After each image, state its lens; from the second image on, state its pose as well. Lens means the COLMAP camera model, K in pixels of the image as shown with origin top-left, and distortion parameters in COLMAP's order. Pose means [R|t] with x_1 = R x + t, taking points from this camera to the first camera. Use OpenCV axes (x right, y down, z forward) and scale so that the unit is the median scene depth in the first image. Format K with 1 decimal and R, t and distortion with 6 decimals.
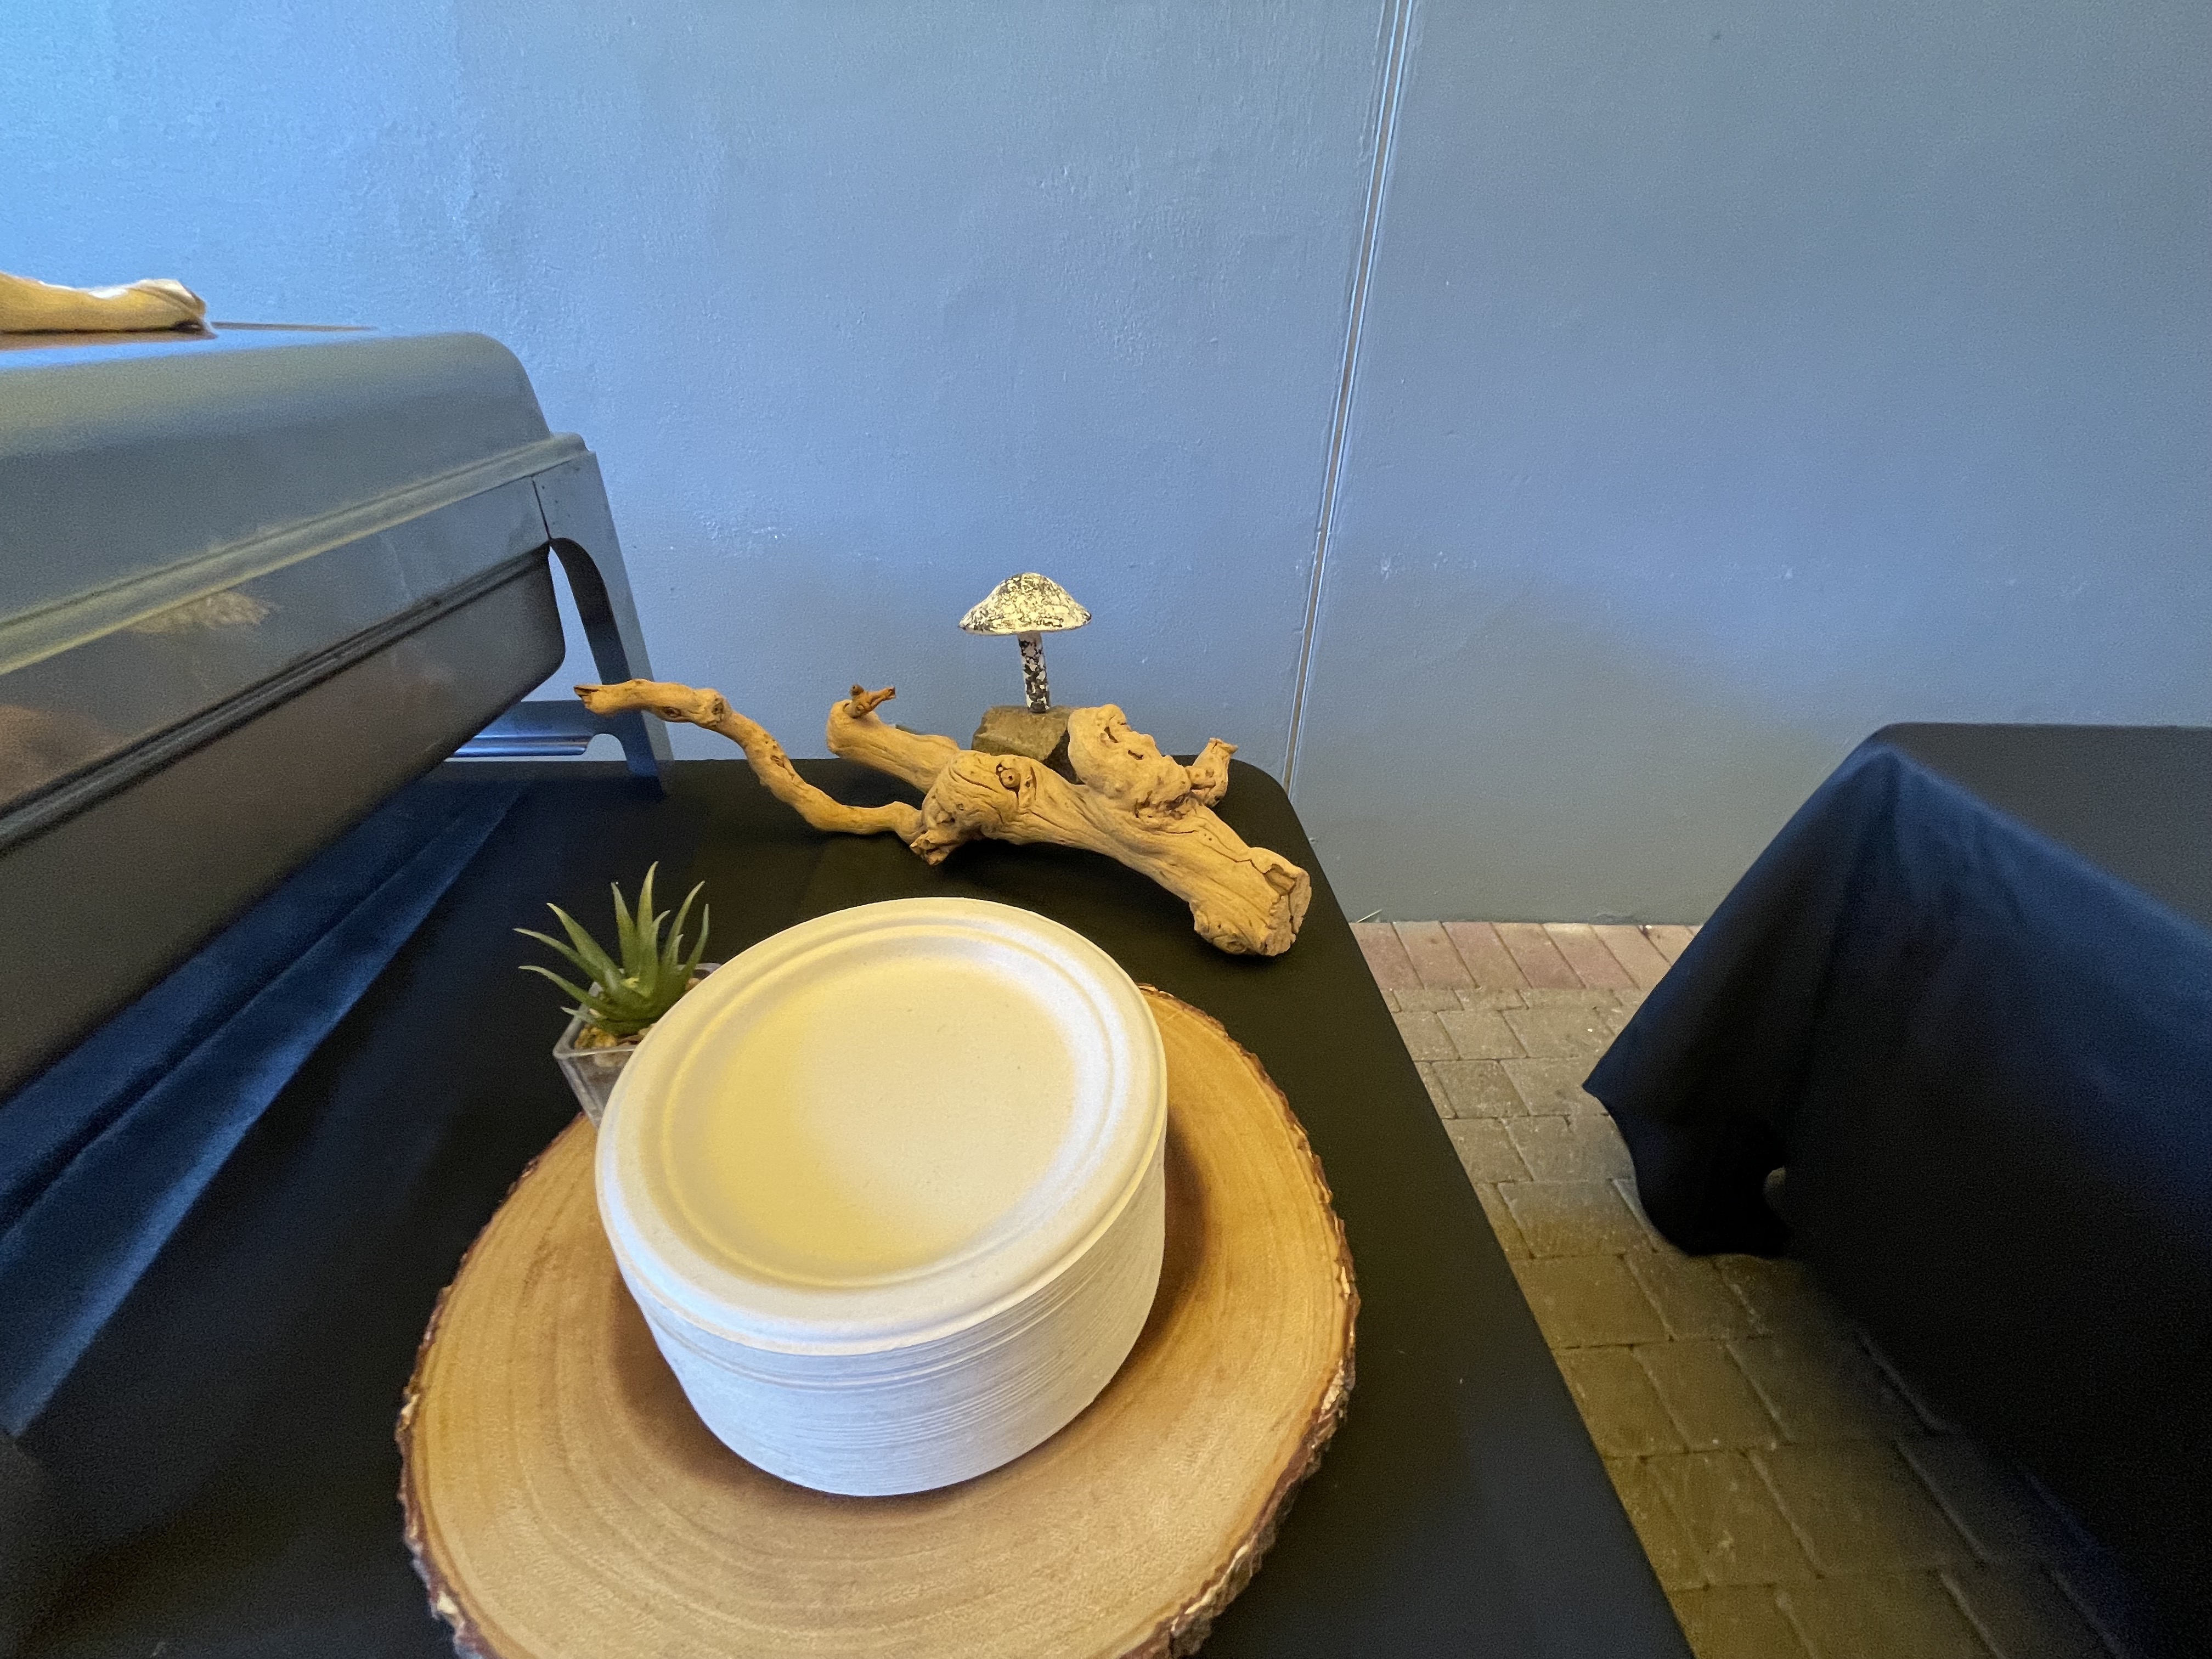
lens RADIAL K [[903.0, 0, 1106.0], [0, 903.0, 829.5], [0, 0, 1]] dist [-0.002270, -0.000438]
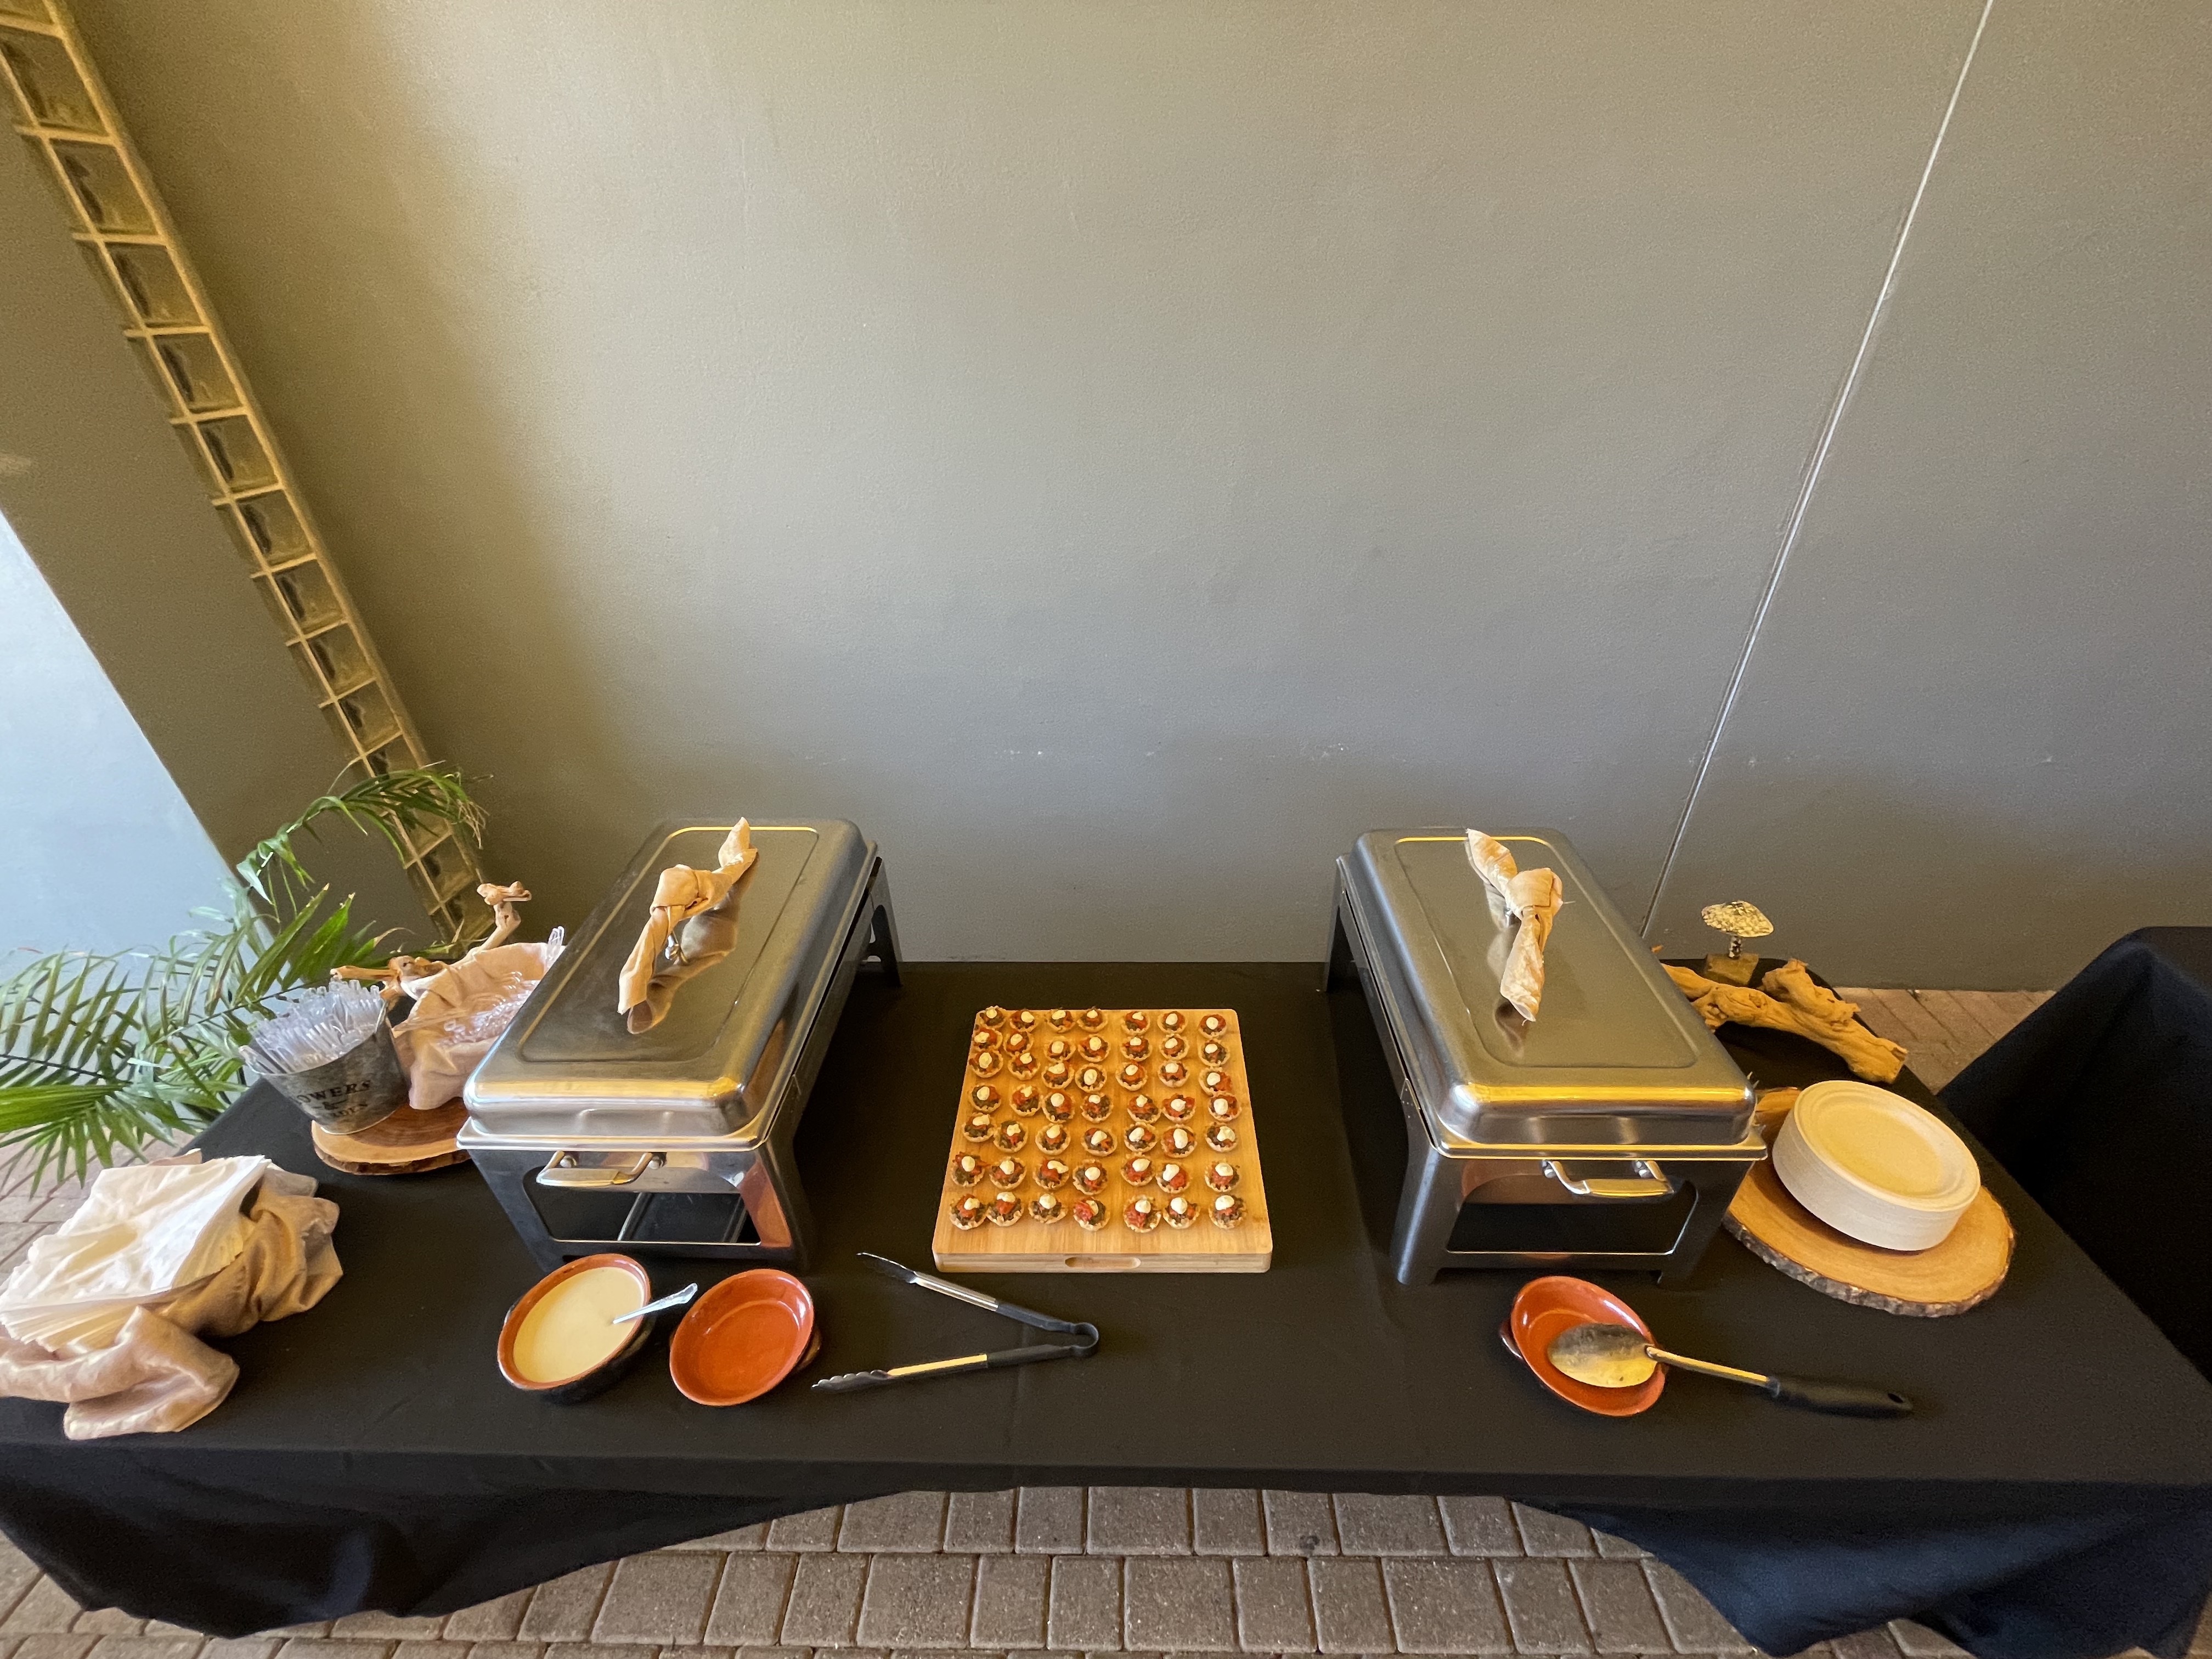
lens RADIAL K [[903.0, 0, 1106.0], [0, 903.0, 829.5], [0, 0, 1]] dist [-0.002270, -0.000438]
pose [[0.994893, -0.002307, -0.100907, -1.570492], [0.004738, 0.999704, 0.023859, -0.575586], [0.100822, -0.024215, 0.994610, -1.530328]]
